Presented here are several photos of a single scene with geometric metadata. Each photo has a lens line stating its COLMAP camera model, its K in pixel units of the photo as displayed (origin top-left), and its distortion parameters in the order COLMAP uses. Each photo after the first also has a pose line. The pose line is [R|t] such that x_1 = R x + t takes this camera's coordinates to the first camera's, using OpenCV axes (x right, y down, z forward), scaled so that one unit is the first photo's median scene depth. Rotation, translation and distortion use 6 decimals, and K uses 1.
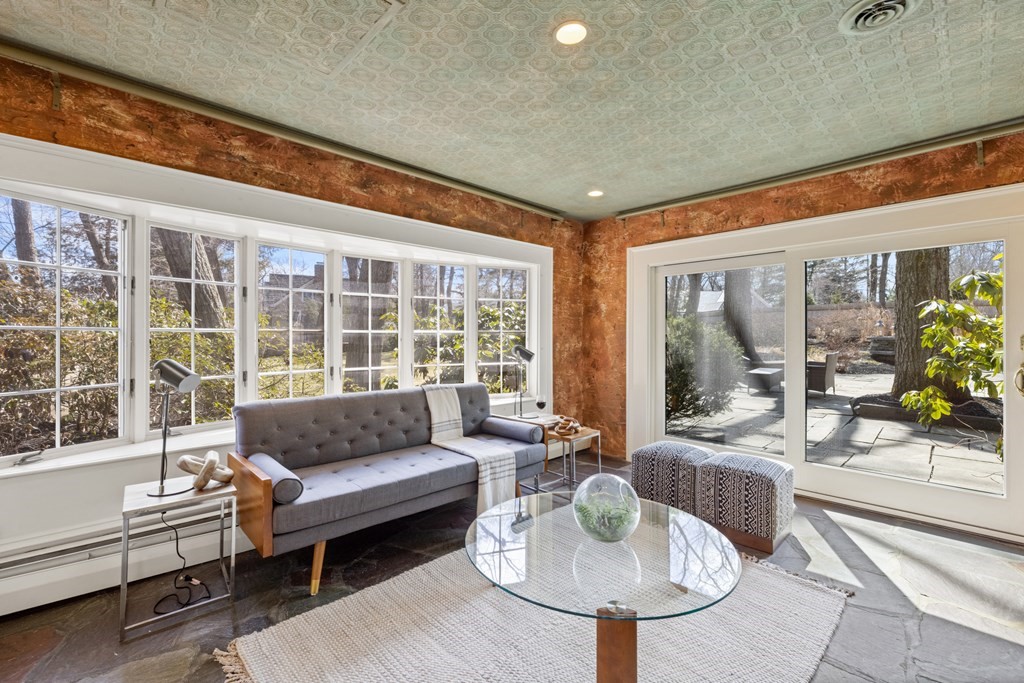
lens RADIAL K [[440.6, 0, 508.0], [0, 440.6, 333.5], [0, 0, 1]] dist [0.000703, 0.000532]
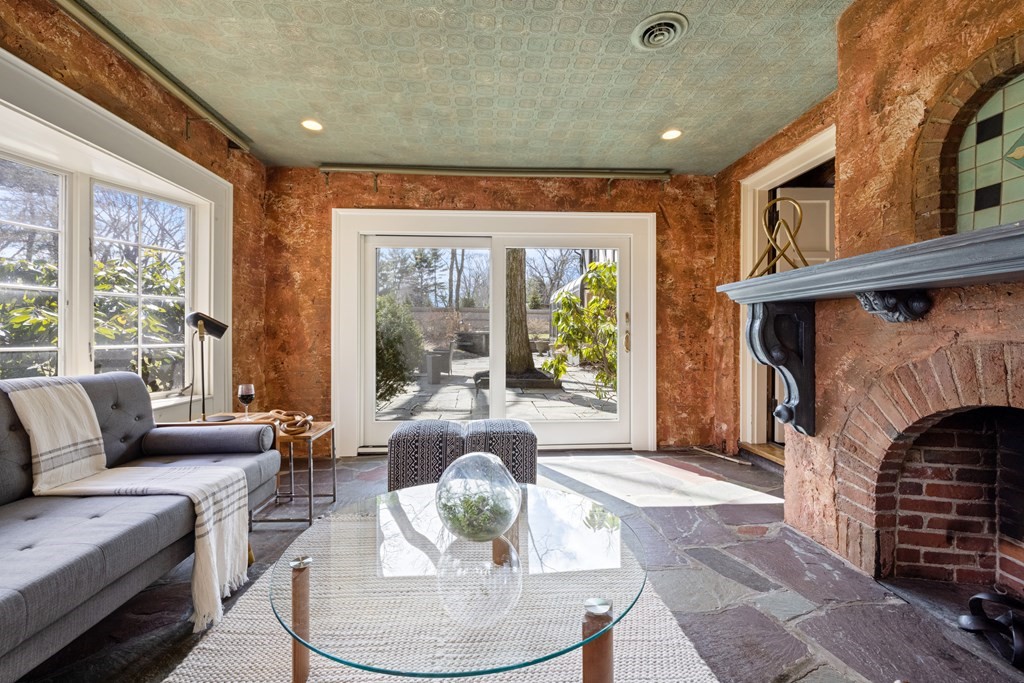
lens RADIAL K [[428.0, 0, 515.7], [0, 428.0, 333.2], [0, 0, 1]] dist [-0.001817, -0.000134]
pose [[0.649171, 0.002017, 0.760640, -0.151457], [-0.003633, 0.999993, 0.000449, 0.054305], [-0.760634, -0.003055, 0.649174, 0.230988]]
